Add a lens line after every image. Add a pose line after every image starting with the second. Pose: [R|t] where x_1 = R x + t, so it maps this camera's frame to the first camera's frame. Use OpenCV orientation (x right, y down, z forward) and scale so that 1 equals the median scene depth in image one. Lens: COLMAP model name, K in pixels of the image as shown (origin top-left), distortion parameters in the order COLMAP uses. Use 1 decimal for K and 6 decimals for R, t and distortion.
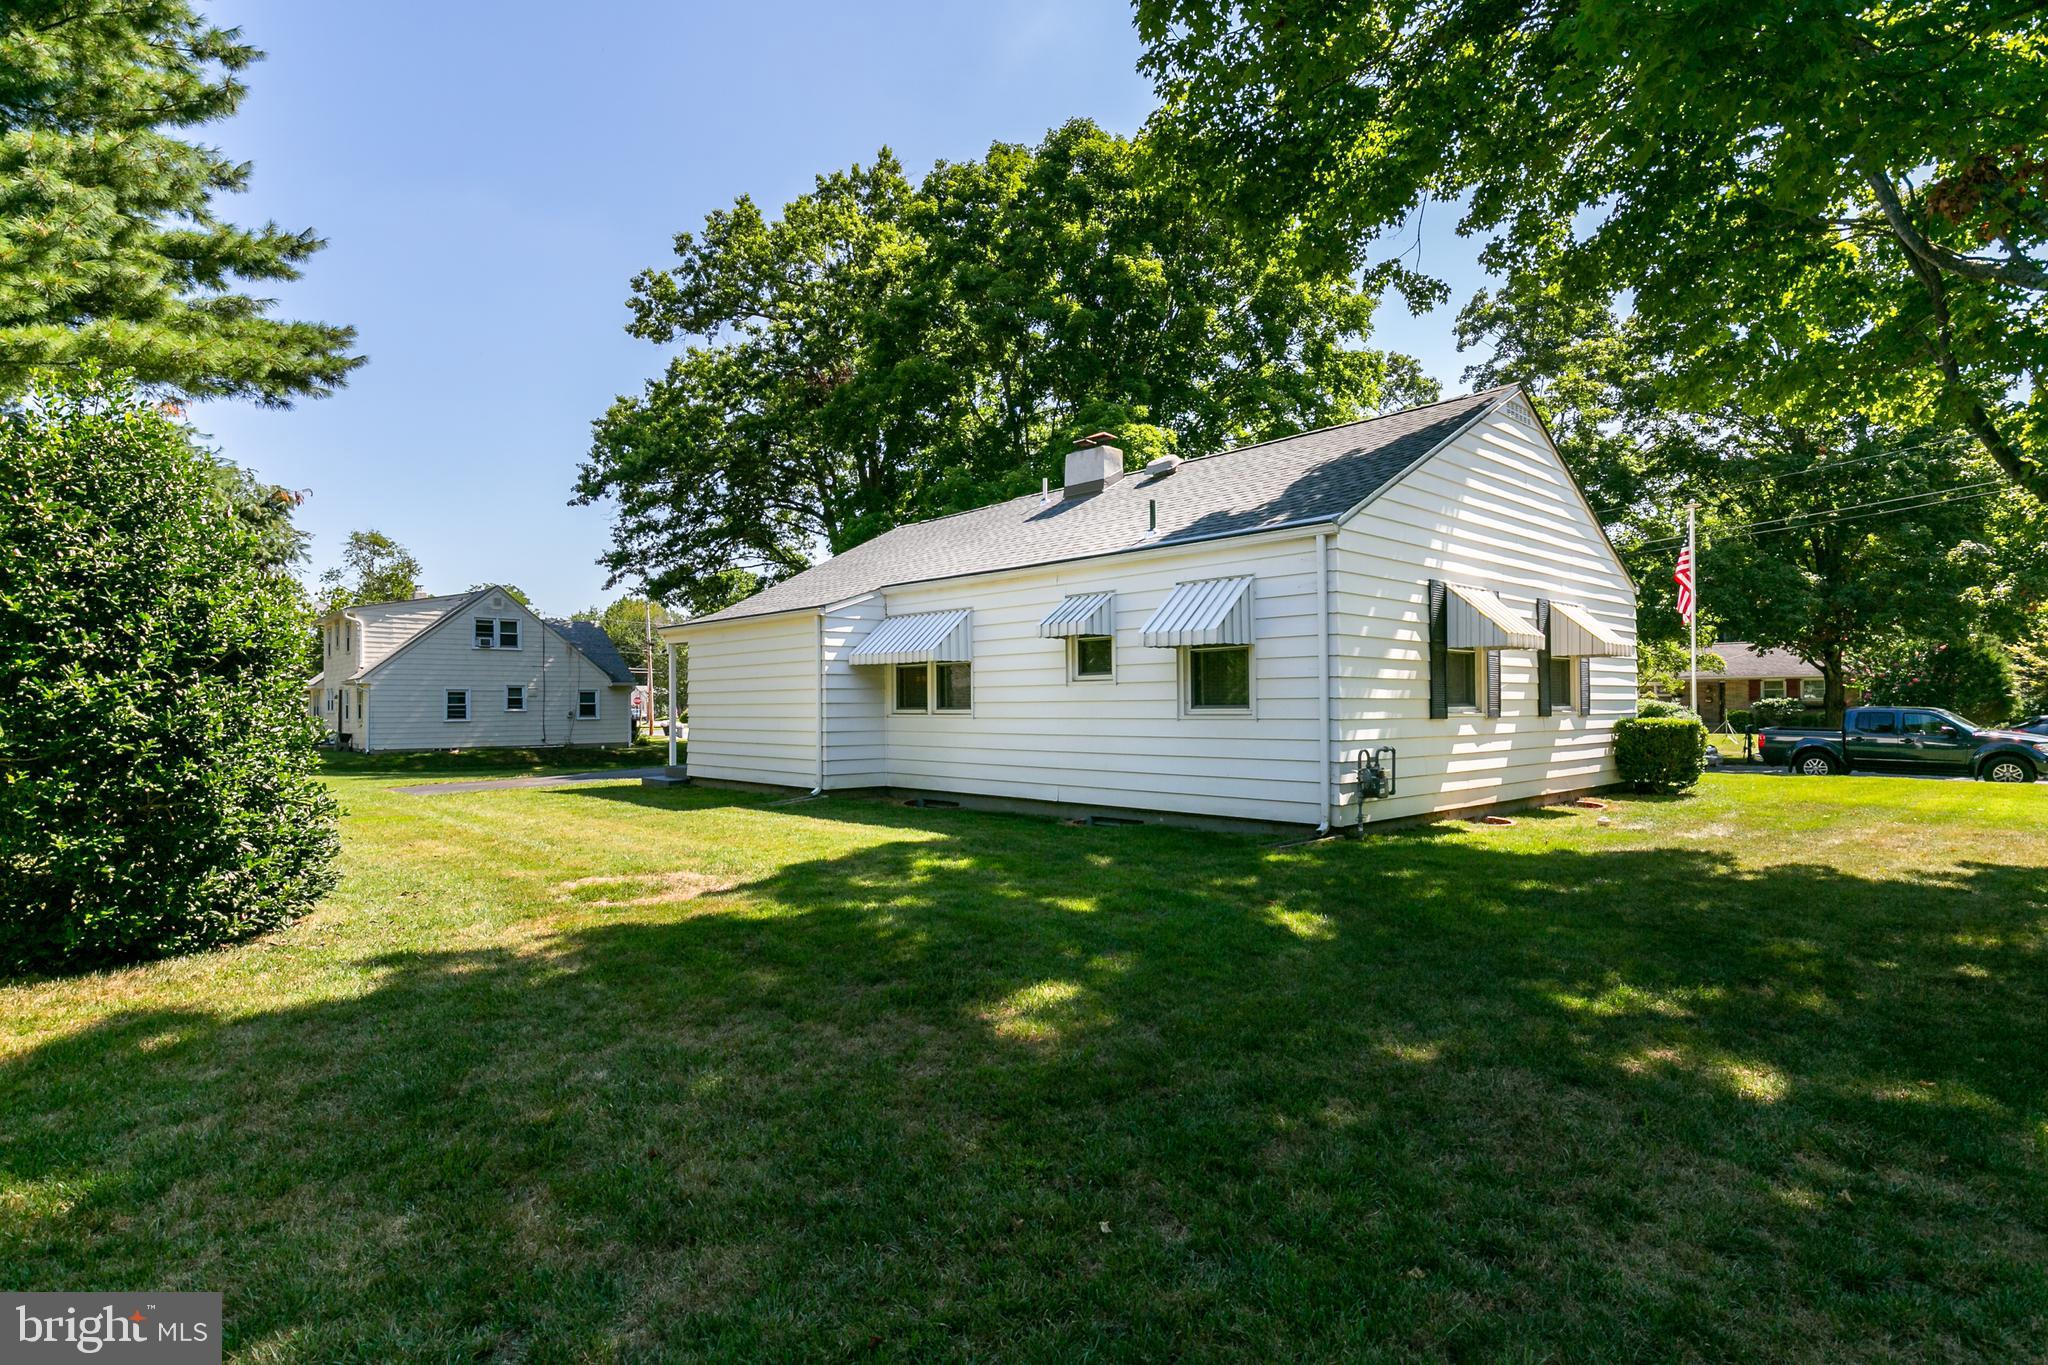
lens RADIAL K [[1060.8, 0, 1024.0], [0, 1060.8, 682.5], [0, 0, 1]] dist [0.000575, 0.000039]
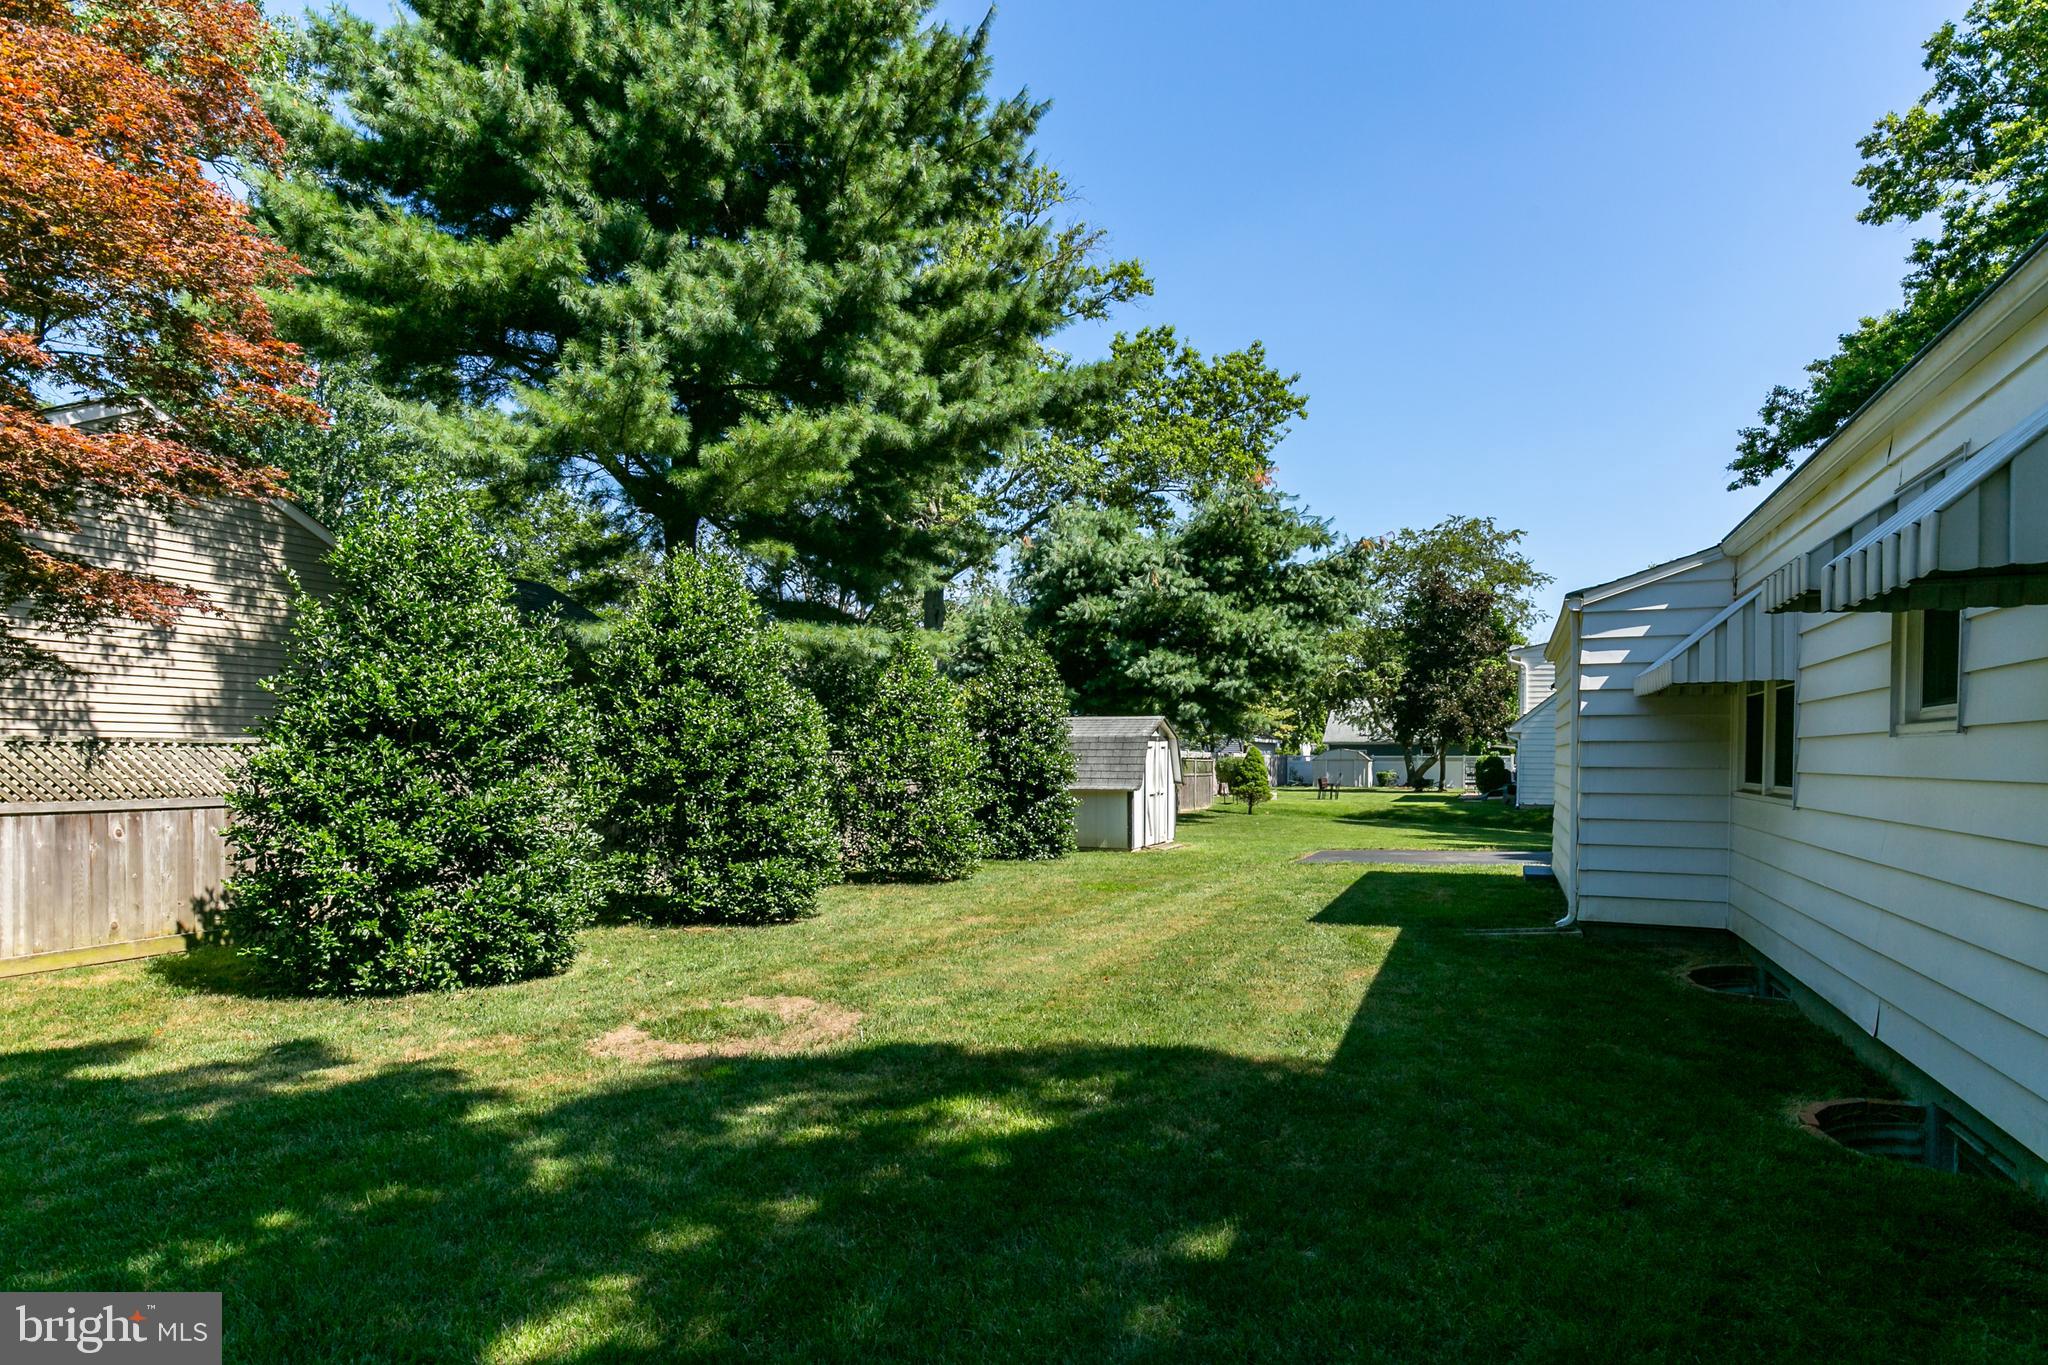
lens RADIAL K [[1144.6, 0, 1024.1], [0, 1144.6, 764.1], [0, 0, 1]] dist [0.000226, 0.000190]
pose [[0.409119, 0.012816, -0.912391, 0.149760], [0.017366, 0.999611, 0.021828, -0.000507], [0.912316, -0.024775, 0.408737, 0.296740]]
